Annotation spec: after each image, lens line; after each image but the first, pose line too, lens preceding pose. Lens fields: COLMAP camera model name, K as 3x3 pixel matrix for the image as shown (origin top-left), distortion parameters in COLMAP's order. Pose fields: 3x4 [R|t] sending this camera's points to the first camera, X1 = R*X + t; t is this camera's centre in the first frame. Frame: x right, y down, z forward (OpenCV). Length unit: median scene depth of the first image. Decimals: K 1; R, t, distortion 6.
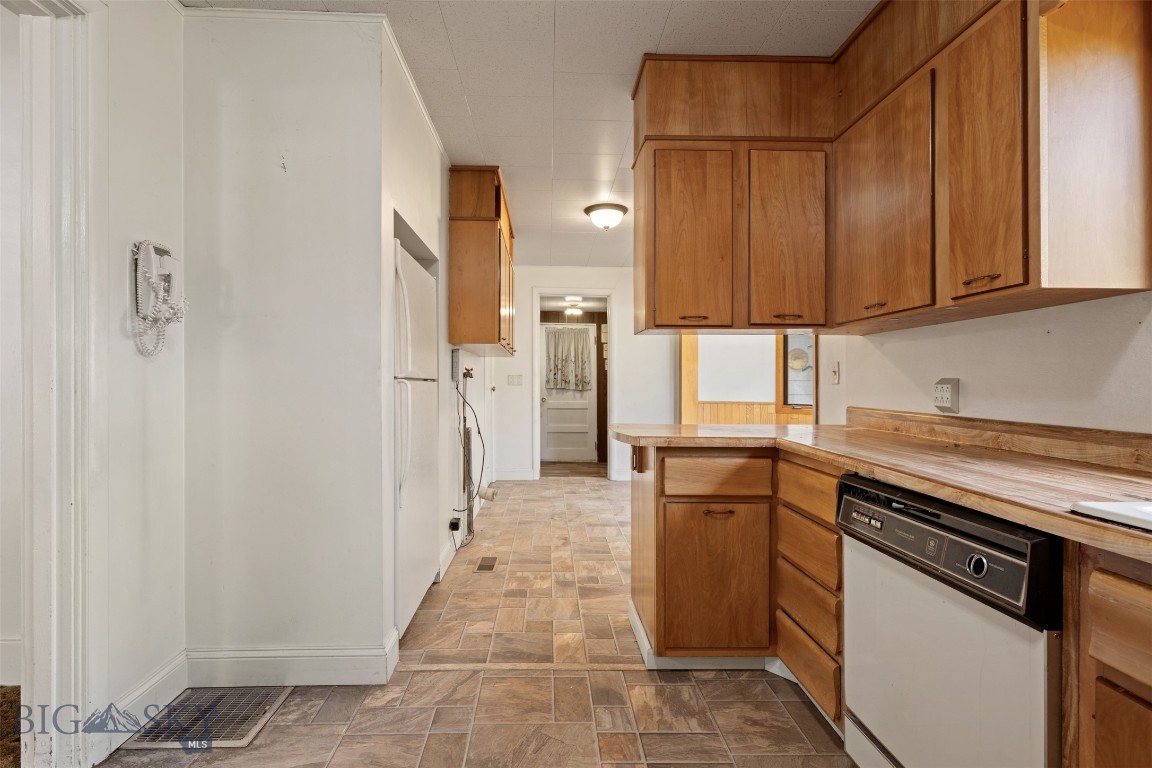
lens RADIAL K [[543.2, 0, 576.0], [0, 543.2, 384.0], [0, 0, 1]] dist [0.000619, 0.000029]
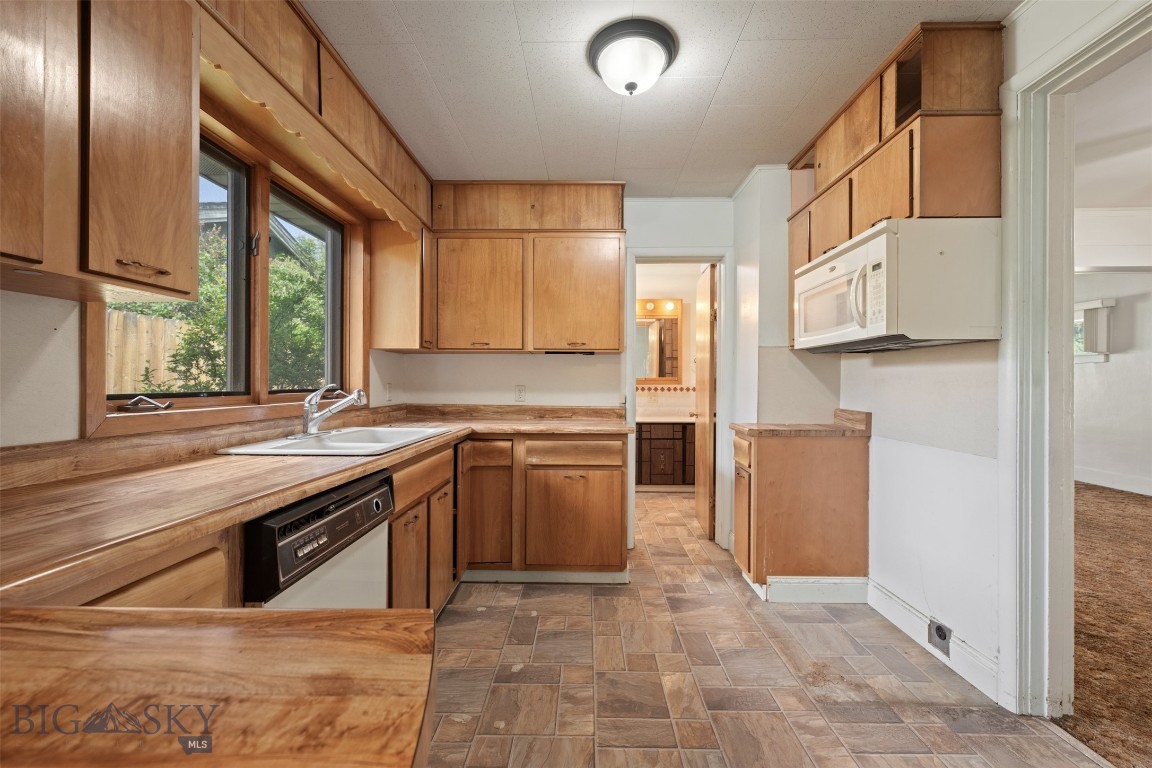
lens RADIAL K [[464.1, 0, 576.0], [0, 464.1, 384.0], [0, 0, 1]] dist [-0.001125, -0.000232]
pose [[-0.997061, -0.013324, 0.075443, 0.117088], [-0.013083, 0.999908, 0.003687, -0.000289], [-0.075485, 0.002689, -0.997143, 0.882472]]
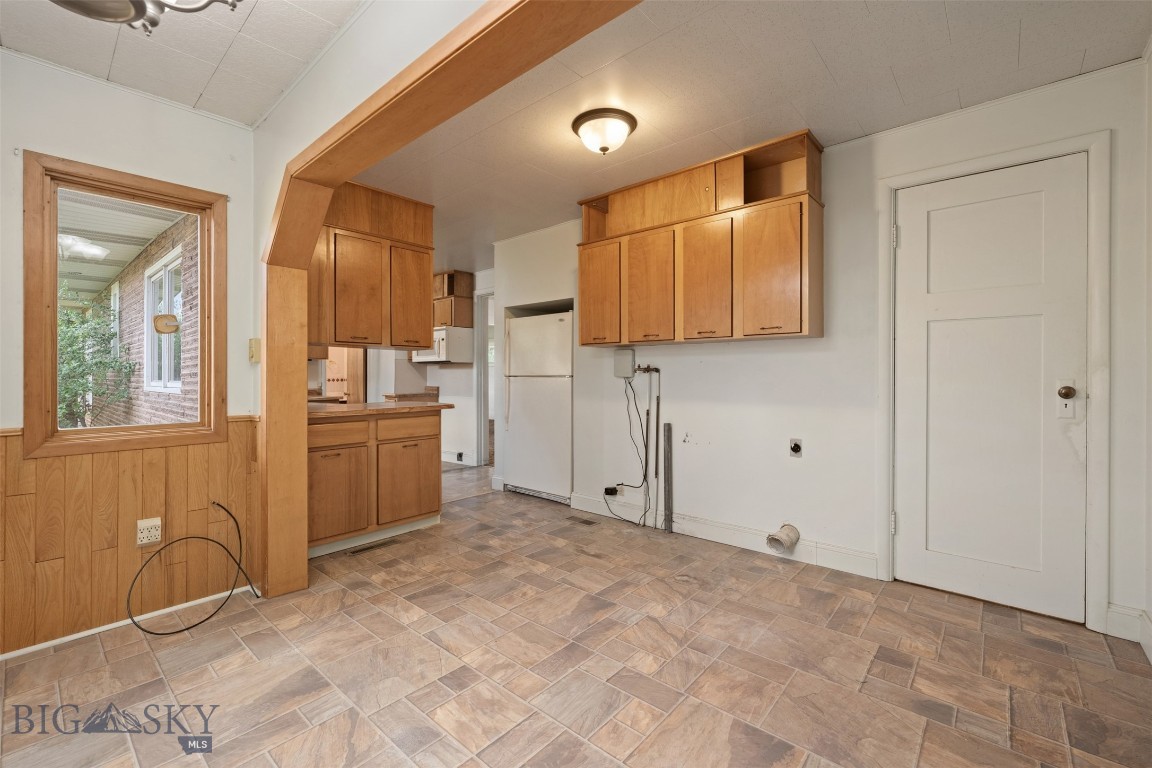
lens RADIAL K [[501.8, 0, 576.0], [0, 501.8, 384.0], [0, 0, 1]] dist [-0.041946, 0.000007]
pose [[-0.700725, 0.000145, -0.713431, 0.655417], [-0.010140, 0.999897, 0.010163, 0.003231], [0.713359, 0.014355, -0.700652, 1.757480]]
